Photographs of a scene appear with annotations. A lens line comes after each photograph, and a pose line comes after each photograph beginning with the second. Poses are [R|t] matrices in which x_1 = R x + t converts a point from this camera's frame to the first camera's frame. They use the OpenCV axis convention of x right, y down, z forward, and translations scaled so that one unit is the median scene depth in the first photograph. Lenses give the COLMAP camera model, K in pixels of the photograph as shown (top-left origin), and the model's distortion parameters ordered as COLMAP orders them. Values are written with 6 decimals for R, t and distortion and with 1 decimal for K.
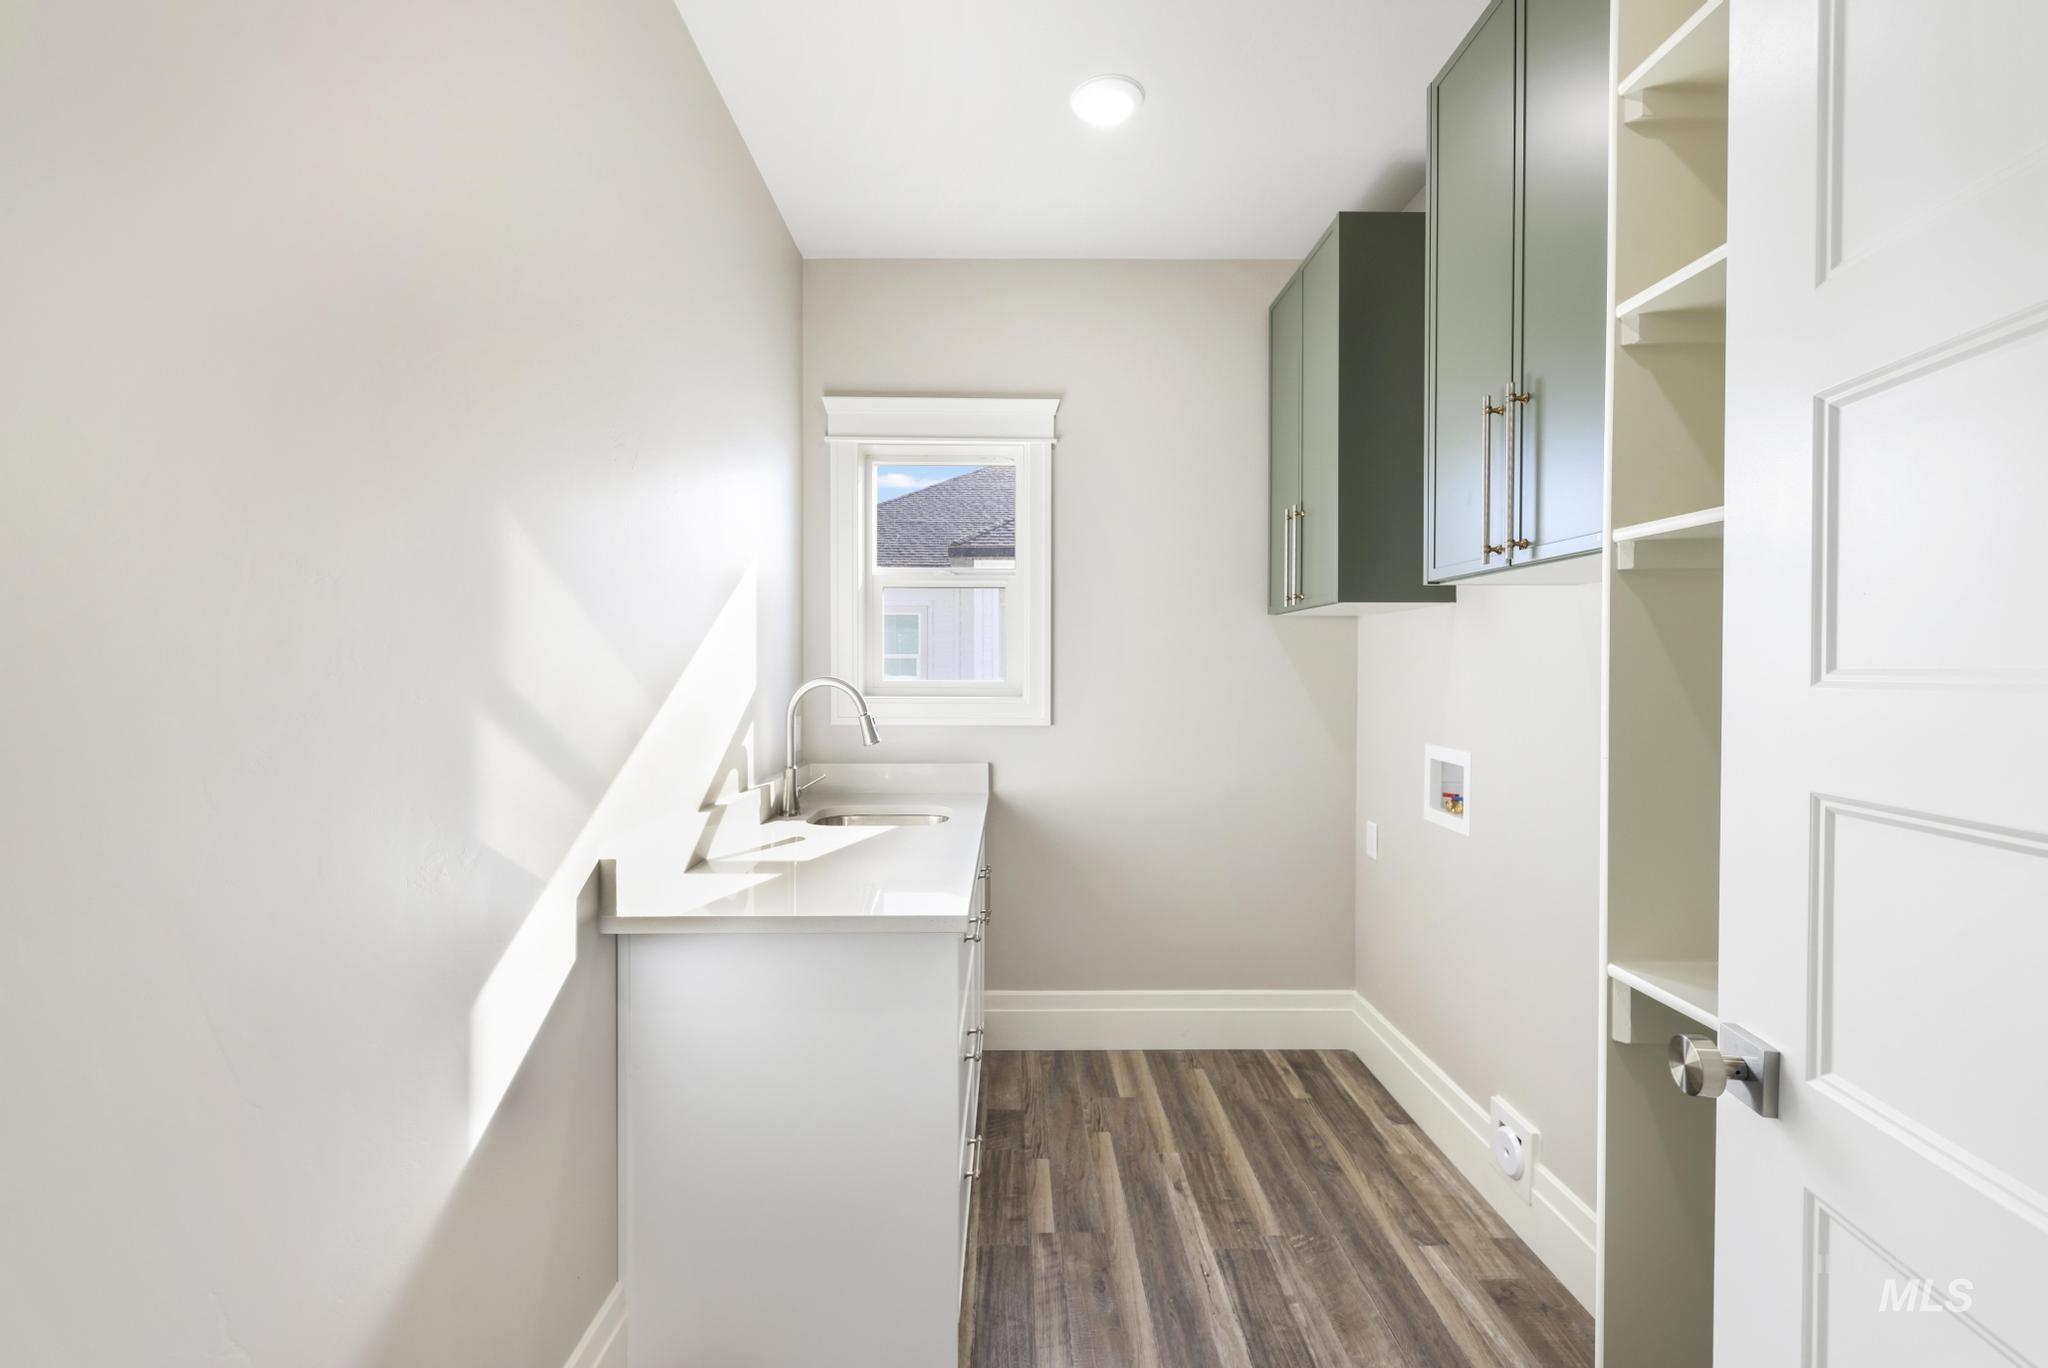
lens RADIAL K [[876.7, 0, 1027.3], [0, 876.7, 675.8], [0, 0, 1]] dist [0.002885, 0.000428]
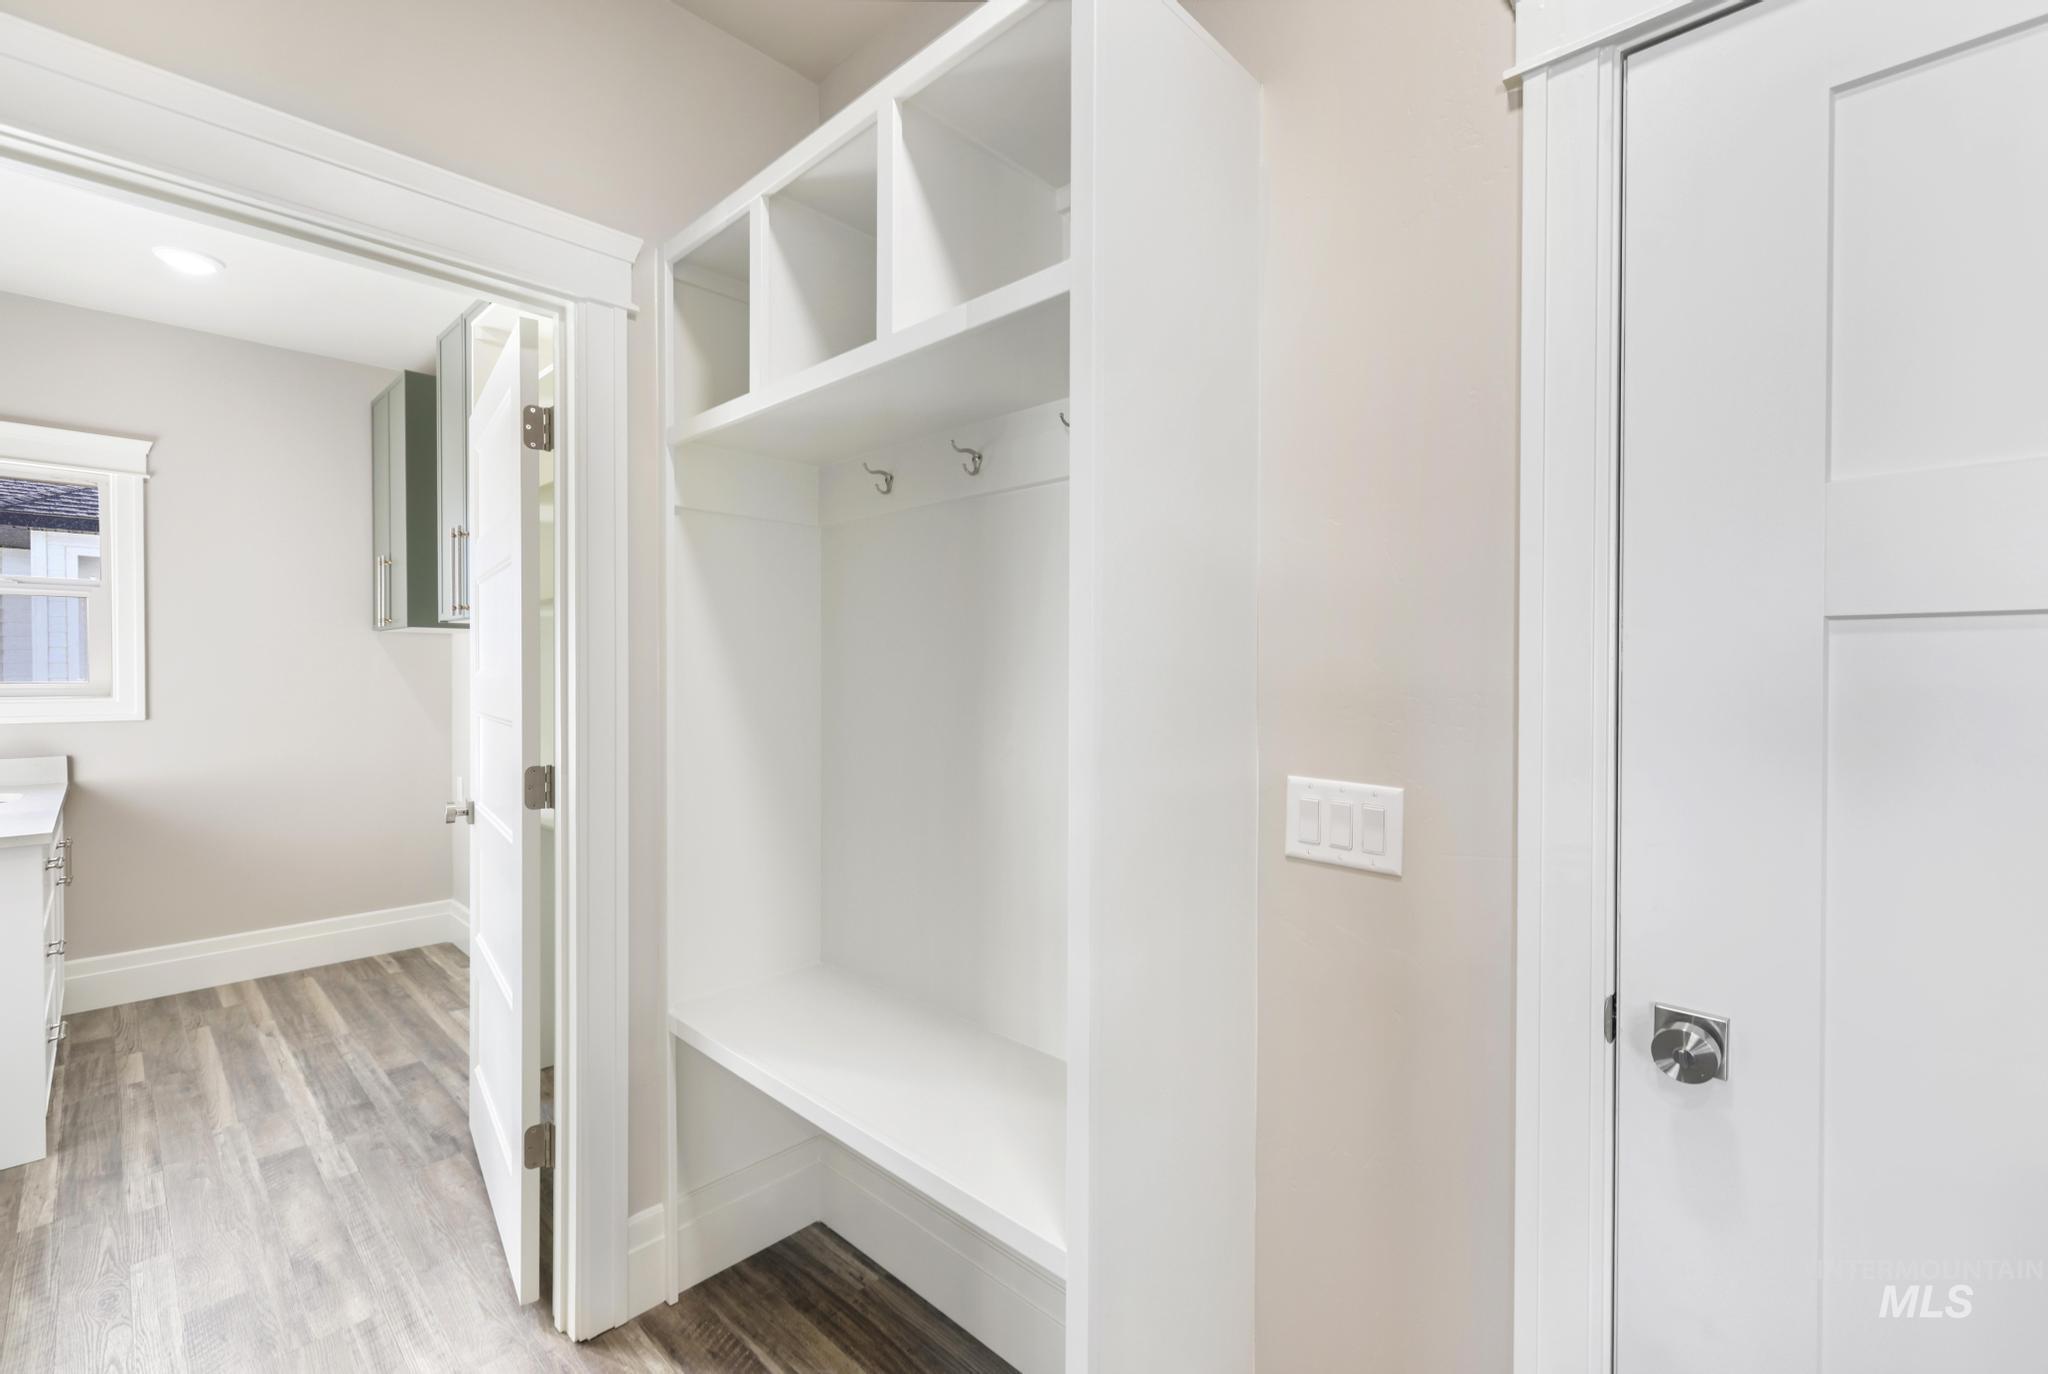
lens RADIAL K [[892.5, 0, 1020.2], [0, 892.5, 679.4], [0, 0, 1]] dist [0.009084, -0.000137]
pose [[0.712547, -0.009439, 0.701561, 0.019105], [0.007671, 0.999955, 0.005662, 0.005074], [-0.701582, 0.001347, 0.712587, -0.803058]]
